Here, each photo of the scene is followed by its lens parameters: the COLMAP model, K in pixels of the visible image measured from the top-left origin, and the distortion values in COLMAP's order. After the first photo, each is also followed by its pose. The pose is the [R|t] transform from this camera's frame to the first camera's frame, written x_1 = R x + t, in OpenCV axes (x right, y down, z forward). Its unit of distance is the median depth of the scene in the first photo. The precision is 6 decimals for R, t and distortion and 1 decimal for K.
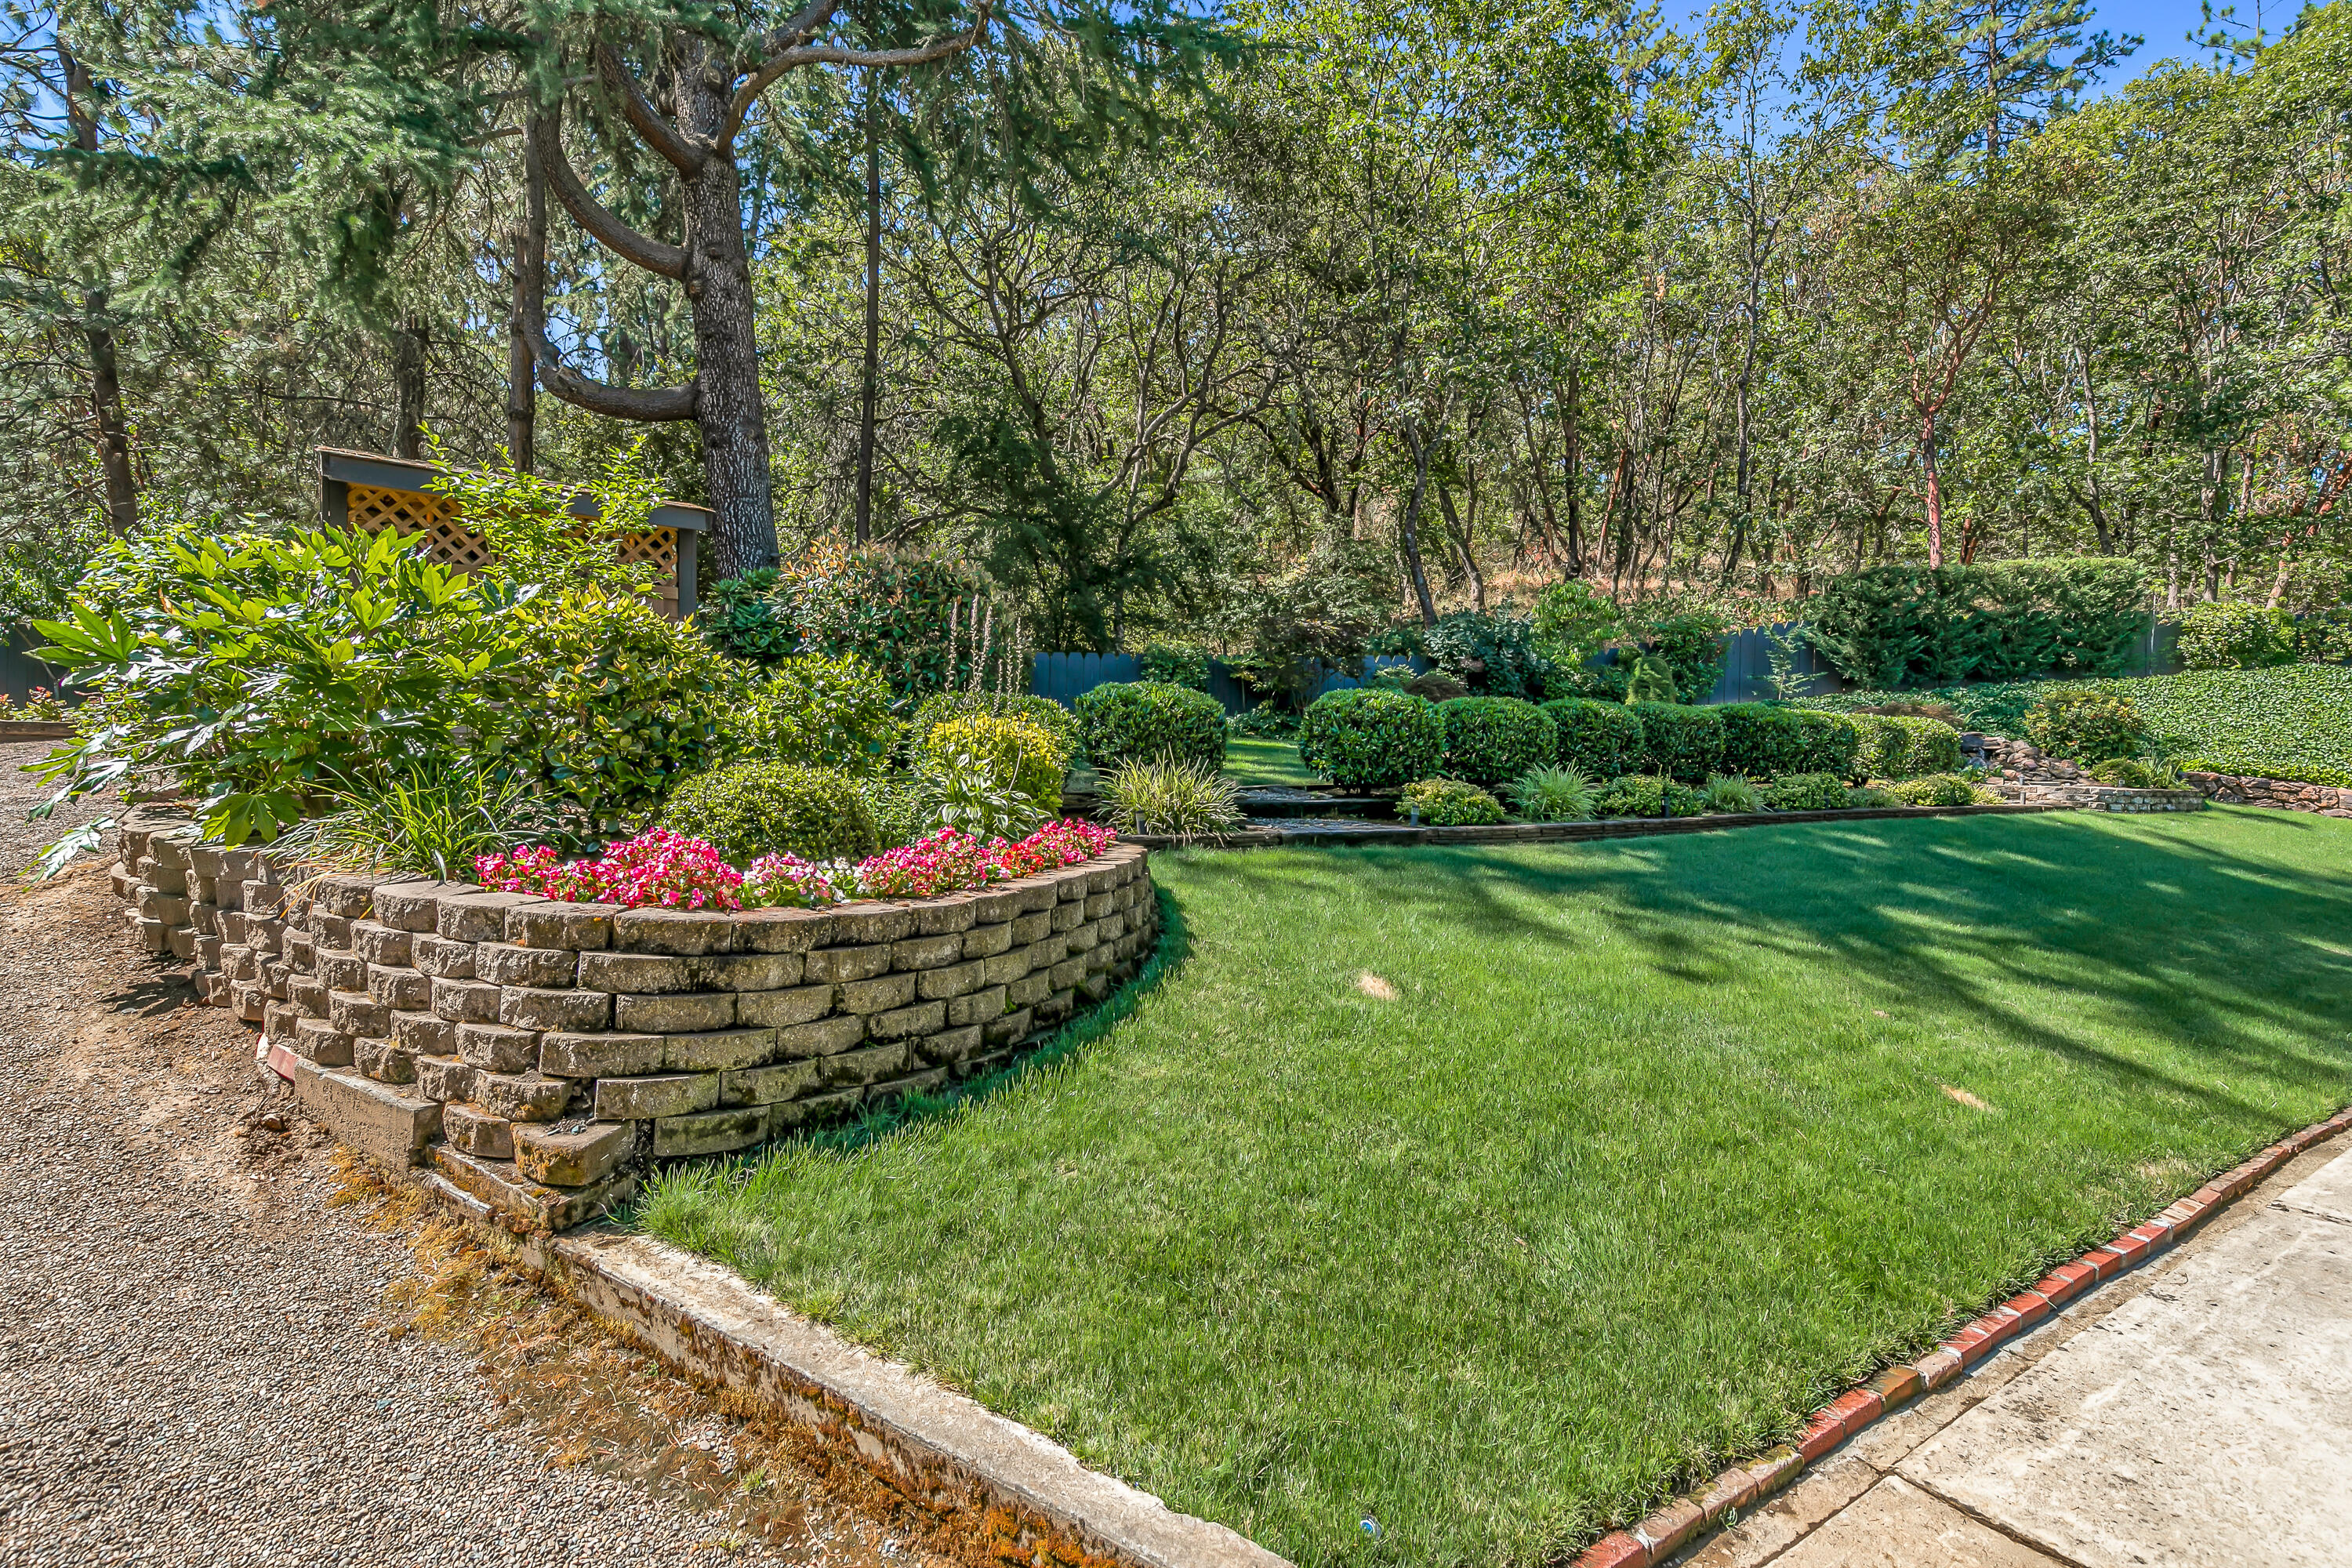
lens RADIAL K [[1117.1, 0, 1176.0], [0, 1117.1, 784.0], [0, 0, 1]] dist [0.014020, -0.000084]
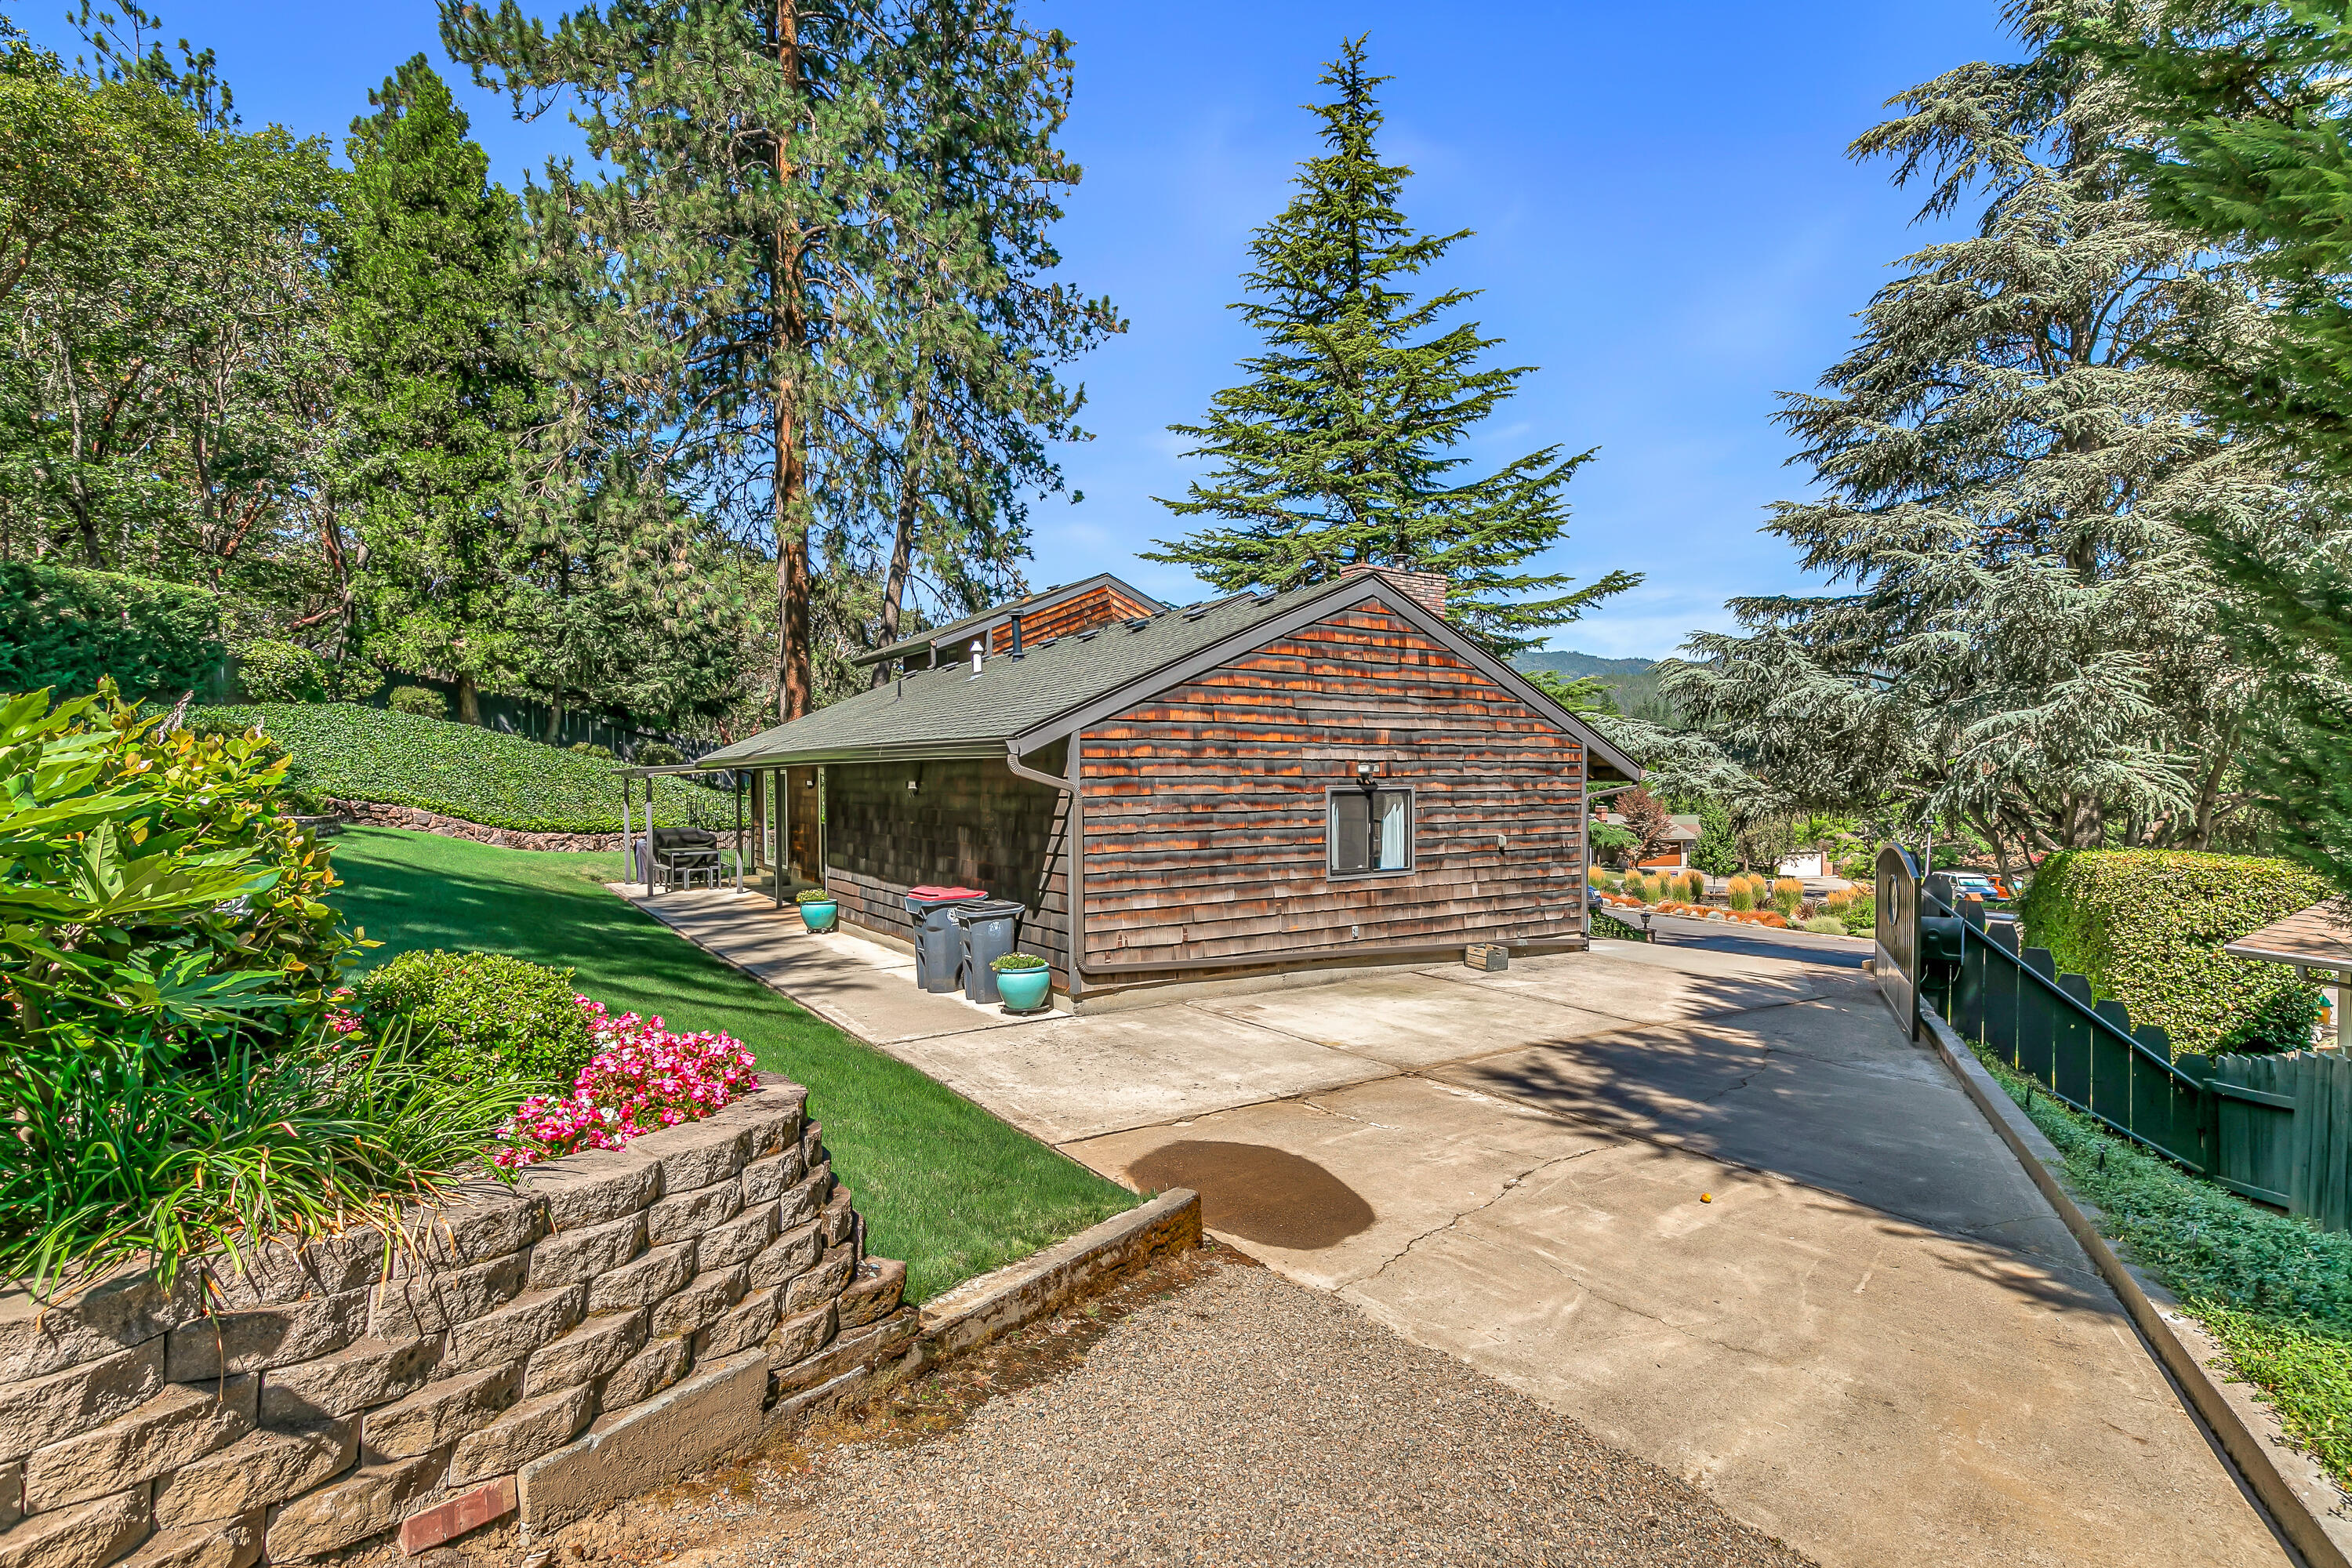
lens RADIAL K [[1117.1, 0, 1176.0], [0, 1117.1, 784.0], [0, 0, 1]] dist [0.014020, -0.000084]
pose [[0.032886, -0.008519, 0.999423, -0.179534], [0.005589, 0.999950, 0.008340, -0.023252], [-0.999443, 0.005311, 0.032932, 0.066240]]
